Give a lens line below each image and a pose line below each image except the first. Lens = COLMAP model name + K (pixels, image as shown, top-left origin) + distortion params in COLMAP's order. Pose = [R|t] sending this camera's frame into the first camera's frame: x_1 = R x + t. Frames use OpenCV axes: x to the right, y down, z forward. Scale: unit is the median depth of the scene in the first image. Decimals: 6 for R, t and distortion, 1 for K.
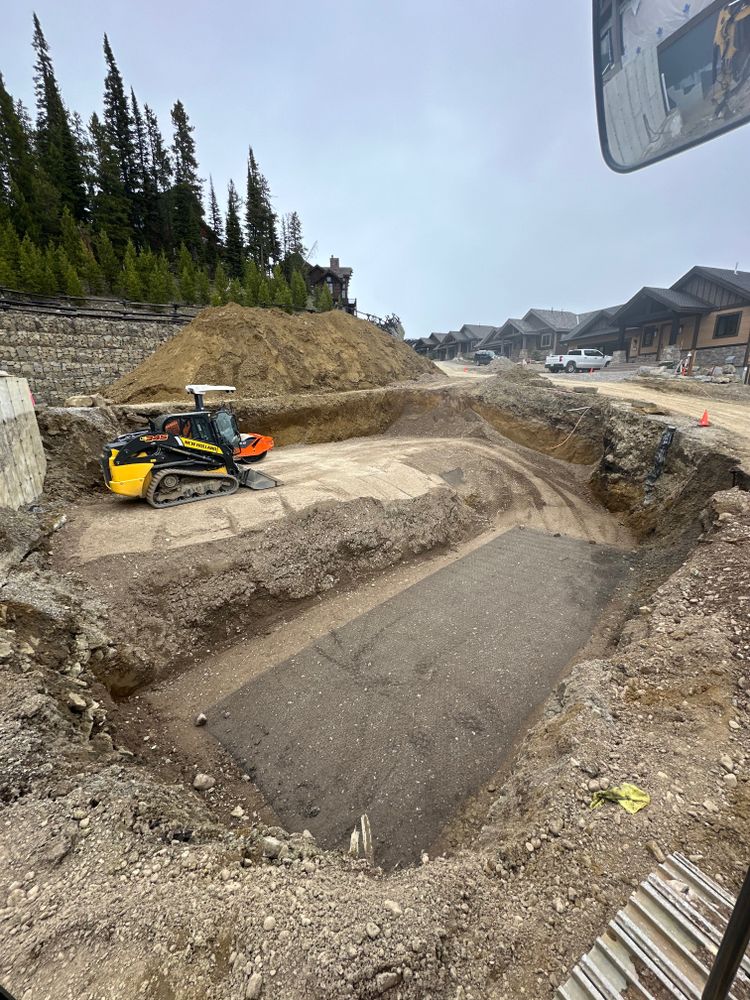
lens RADIAL K [[398.2, 0, 375.0], [0, 398.2, 500.0], [0, 0, 1]] dist [0.000529, -0.000246]
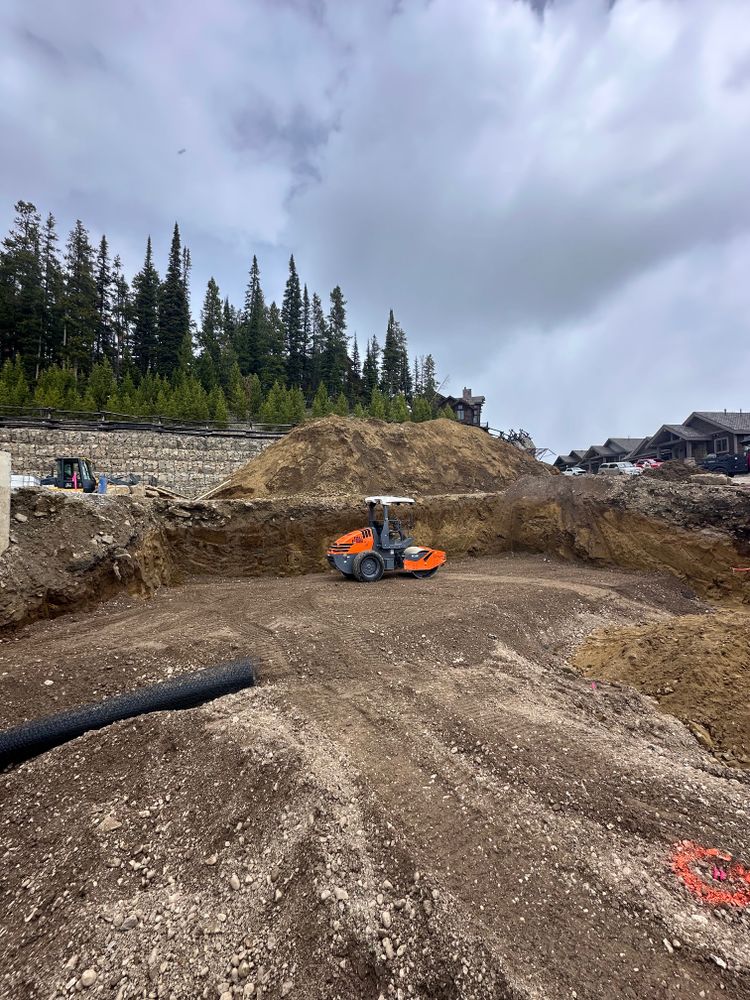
lens RADIAL K [[398.2, 0, 375.0], [0, 398.2, 500.0], [0, 0, 1]] dist [0.000529, -0.000246]
pose [[0.941330, -0.001872, -0.337482, 0.047820], [-0.098315, 0.955092, -0.279525, -0.005038], [0.322849, 0.296305, 0.898873, 0.095398]]
